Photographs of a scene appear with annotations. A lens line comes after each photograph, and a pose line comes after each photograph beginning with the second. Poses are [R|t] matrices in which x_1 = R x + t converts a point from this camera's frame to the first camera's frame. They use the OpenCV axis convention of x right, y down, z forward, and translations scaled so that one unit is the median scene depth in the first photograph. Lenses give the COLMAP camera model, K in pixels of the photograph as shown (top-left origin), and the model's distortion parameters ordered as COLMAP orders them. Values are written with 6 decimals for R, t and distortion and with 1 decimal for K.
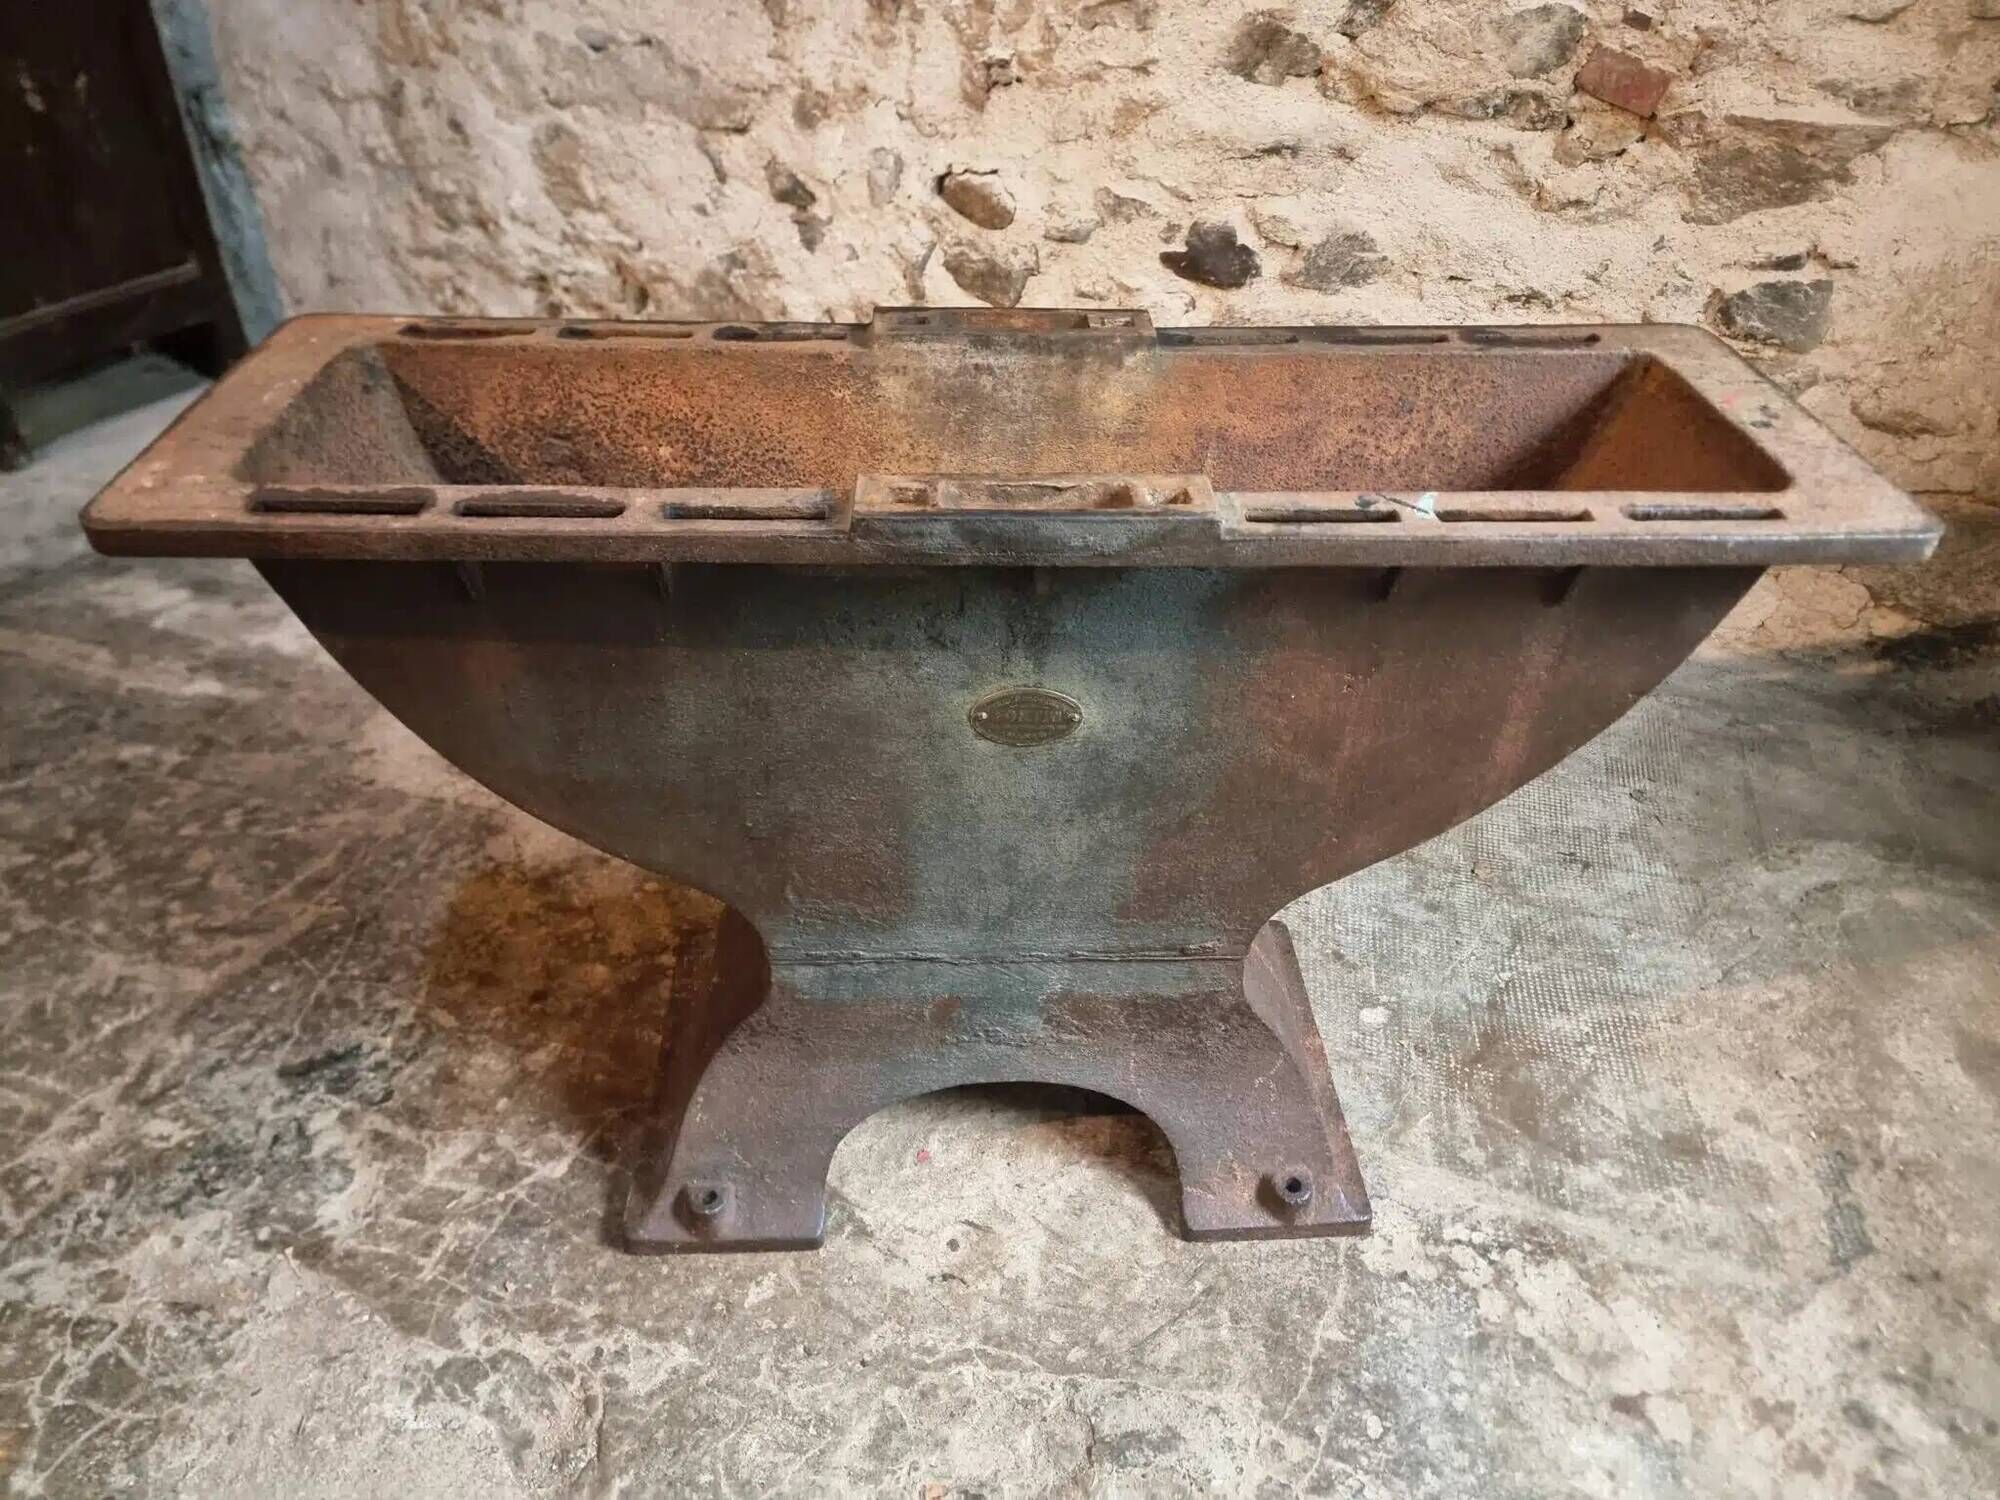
lens RADIAL K [[1404.7, 0, 997.1], [0, 1404.7, 740.7], [0, 0, 1]] dist [0.048799, -0.037716]
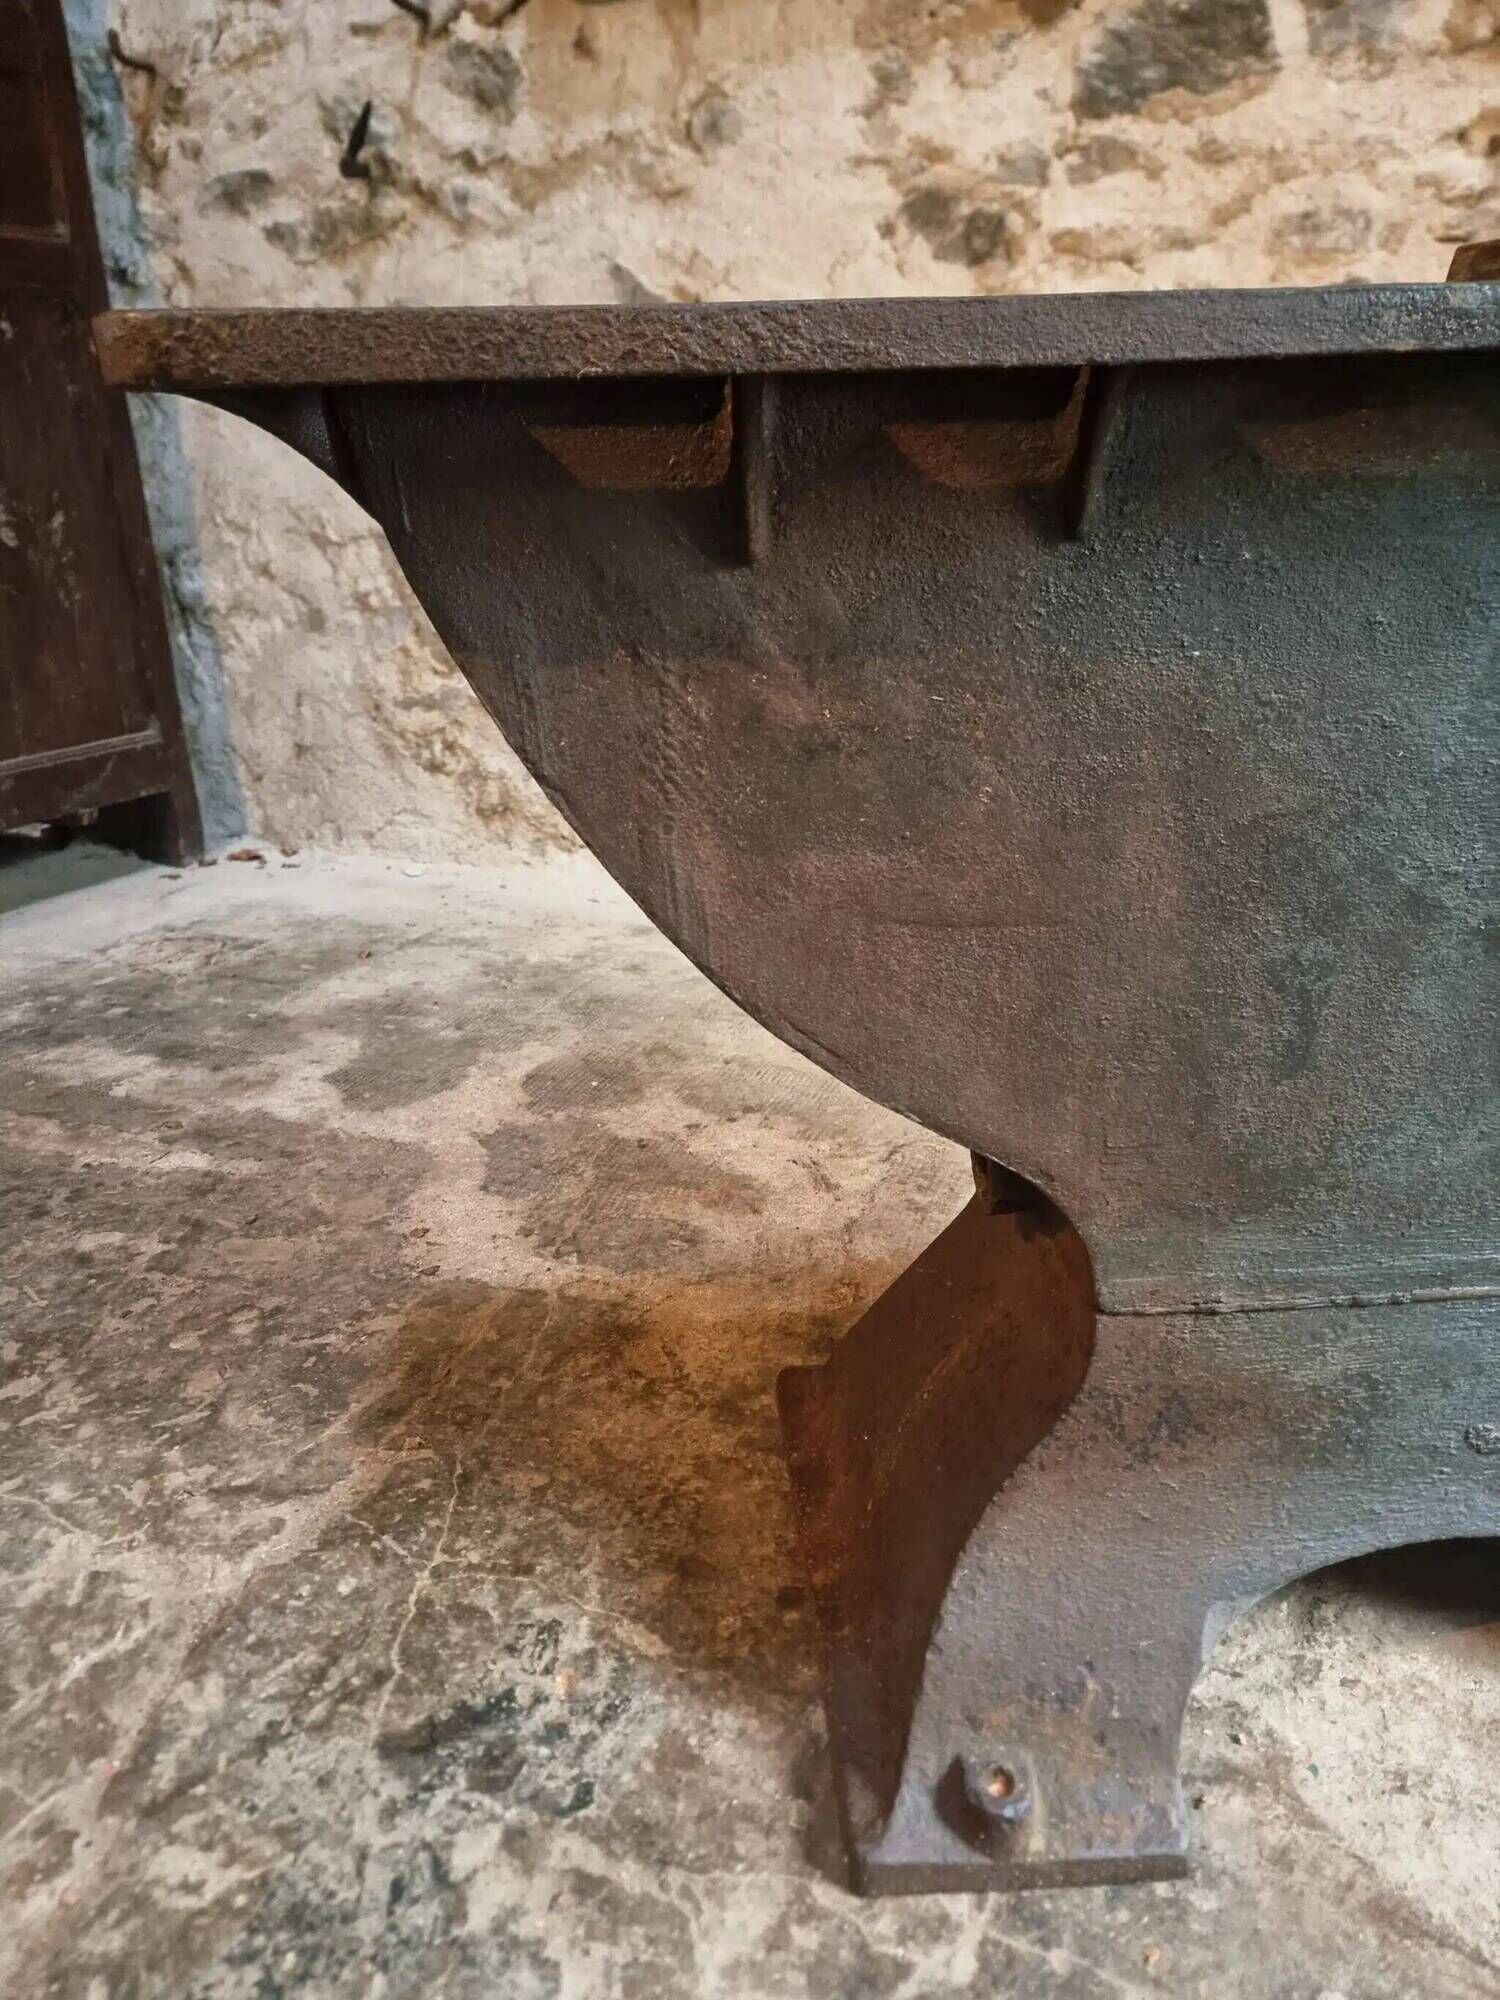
lens RADIAL K [[1389.3, 0, 719.7], [0, 1389.3, 999.9], [0, 0, 1]] dist [0.082980, -0.083859]
pose [[0.998218, -0.032323, -0.050161, -0.255029], [0.019673, 0.971858, -0.234743, 0.061628], [0.056337, 0.233338, 0.970762, 0.303897]]
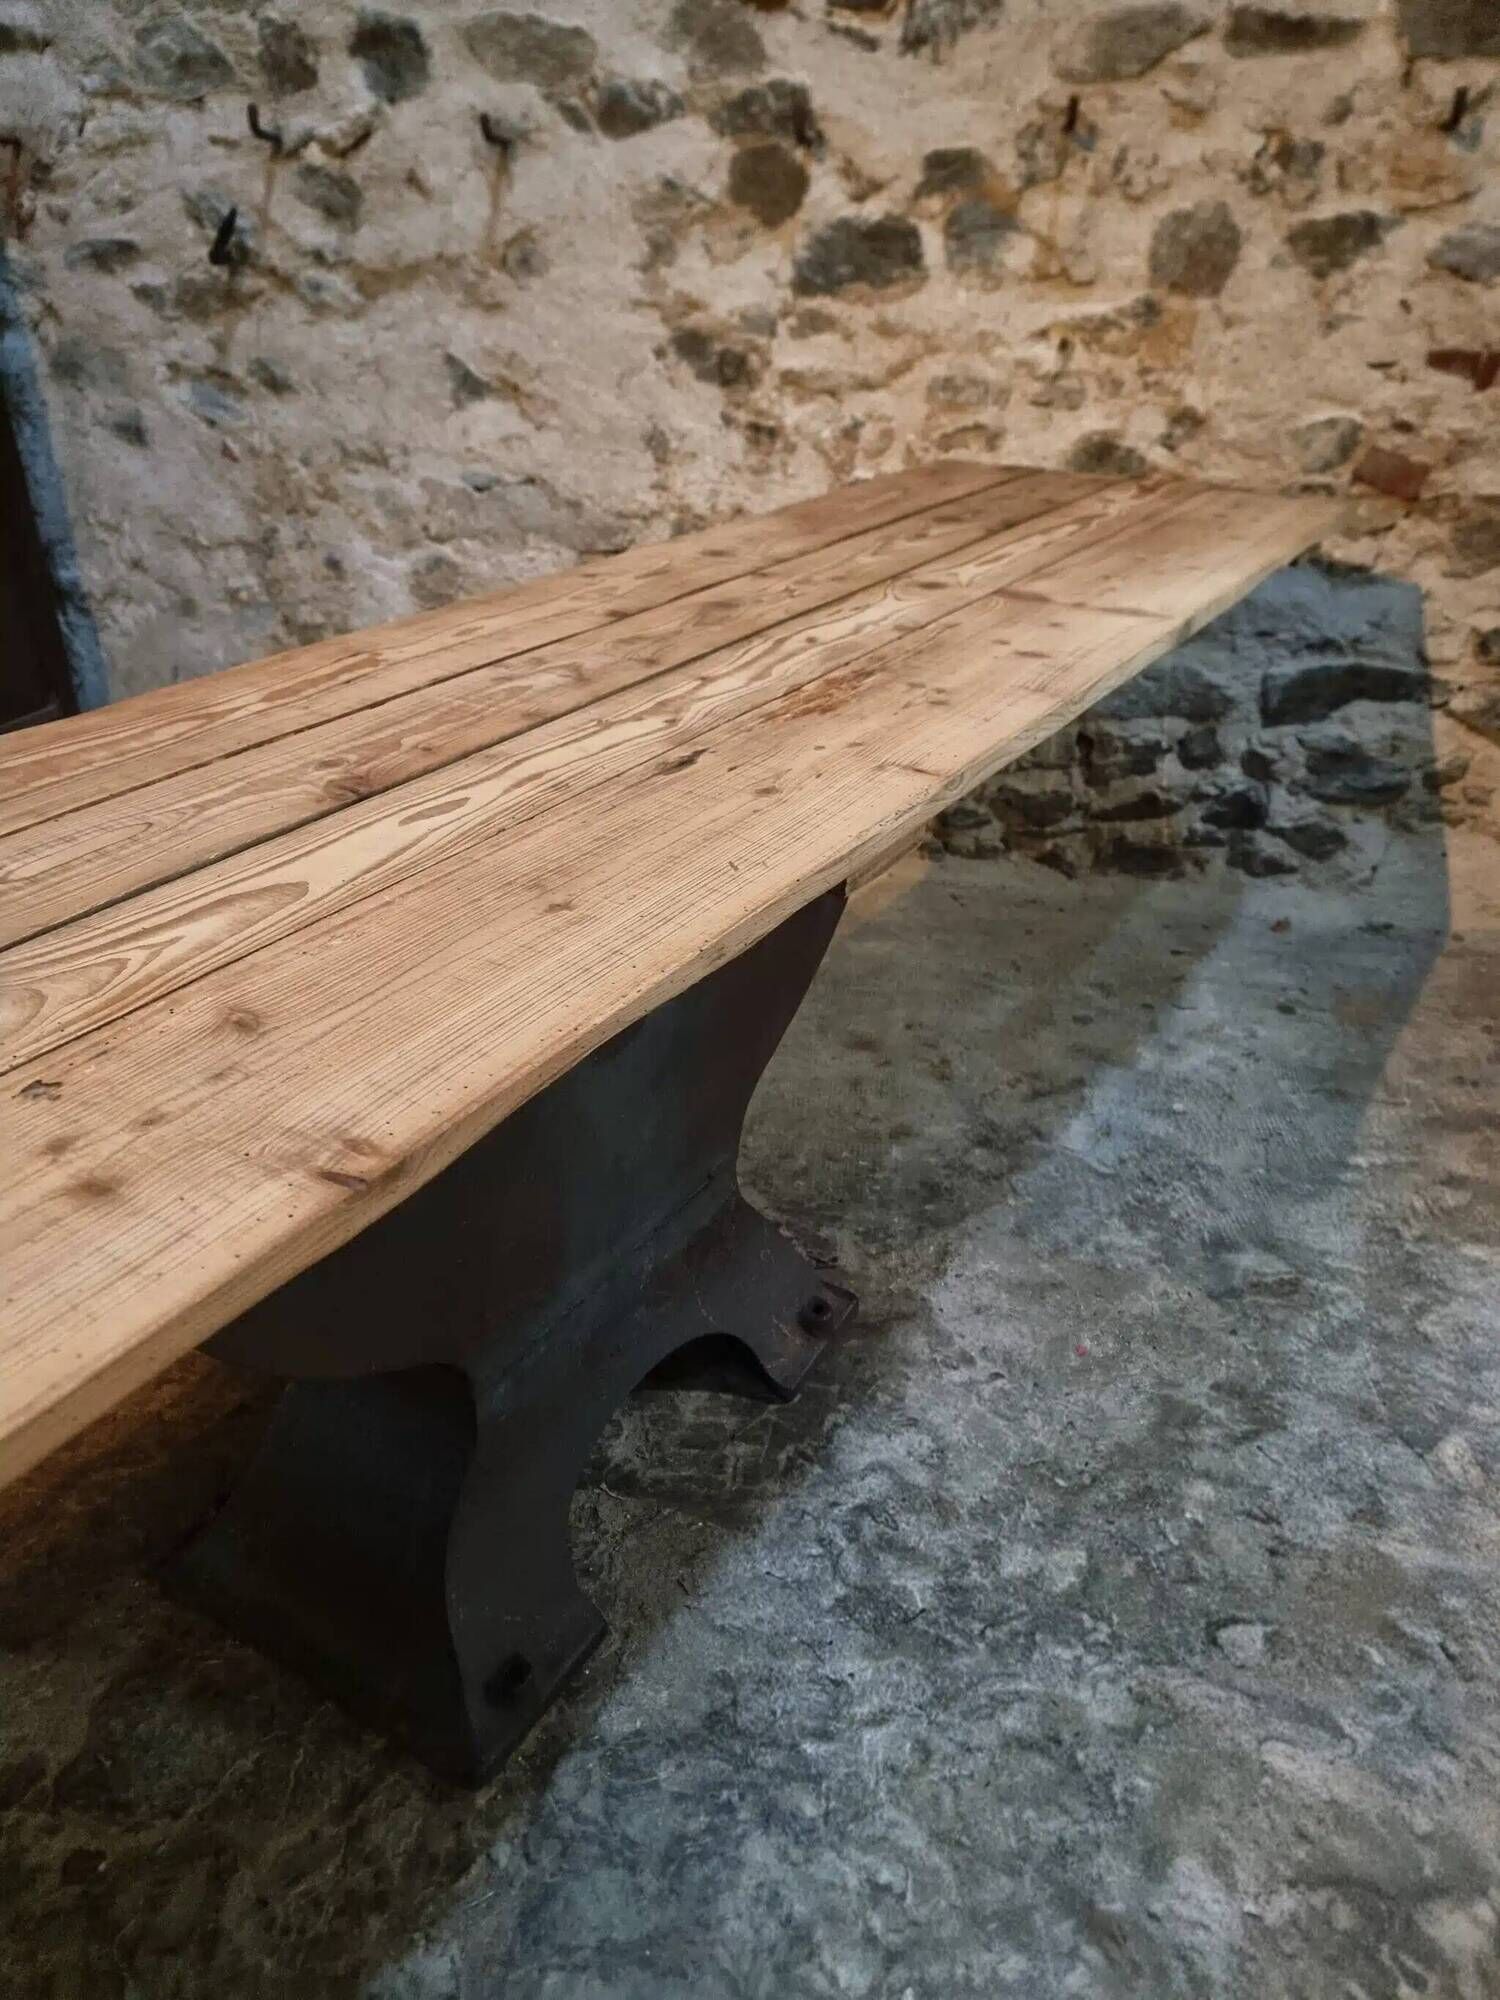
lens RADIAL K [[1395.8, 0, 742.5], [0, 1395.8, 1022.5], [0, 0, 1]] dist [0.060672, -0.059730]
pose [[0.984729, -0.096595, 0.144839, -0.346868], [0.109877, 0.990159, -0.086677, 0.065787], [-0.135041, 0.101268, 0.985651, -0.111349]]
